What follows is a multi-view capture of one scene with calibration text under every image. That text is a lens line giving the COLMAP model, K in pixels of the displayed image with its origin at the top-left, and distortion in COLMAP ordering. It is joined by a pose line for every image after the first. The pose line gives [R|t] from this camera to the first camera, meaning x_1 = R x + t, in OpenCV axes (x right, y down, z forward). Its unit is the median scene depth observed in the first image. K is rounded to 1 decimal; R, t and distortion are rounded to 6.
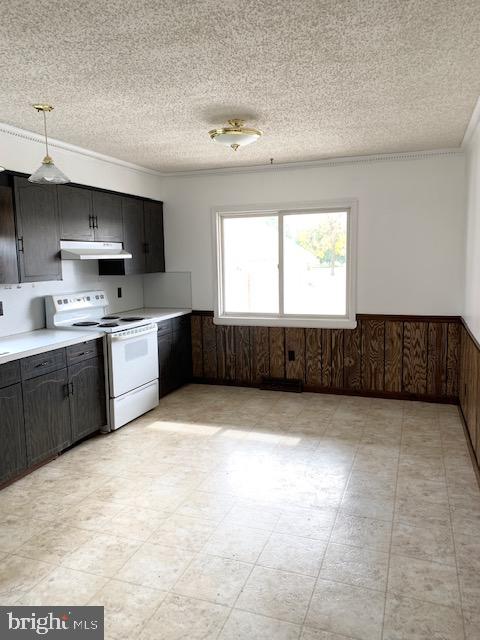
lens RADIAL K [[494.8, 0, 239.6], [0, 494.8, 319.5], [0, 0, 1]] dist [-0.006945, -0.007193]
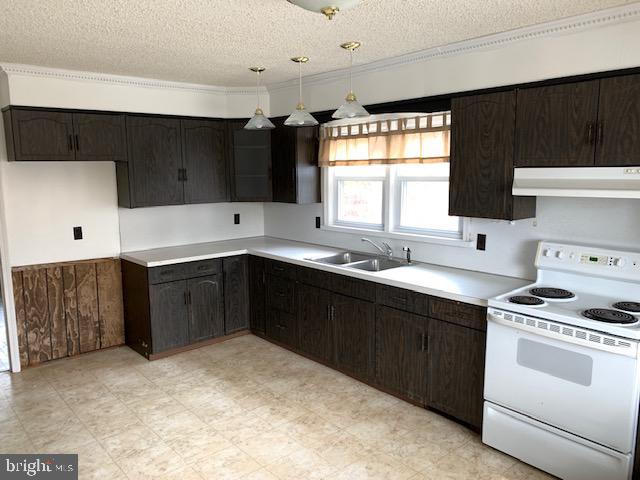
lens RADIAL K [[494.8, 0, 316.6], [0, 494.8, 257.0], [0, 0, 1]] dist [-0.006945, -0.007193]
pose [[-0.486487, 0.176315, -0.855712, 0.571460], [-0.097728, 0.962297, 0.253836, -0.252310], [0.868205, 0.207115, -0.450914, 1.477209]]
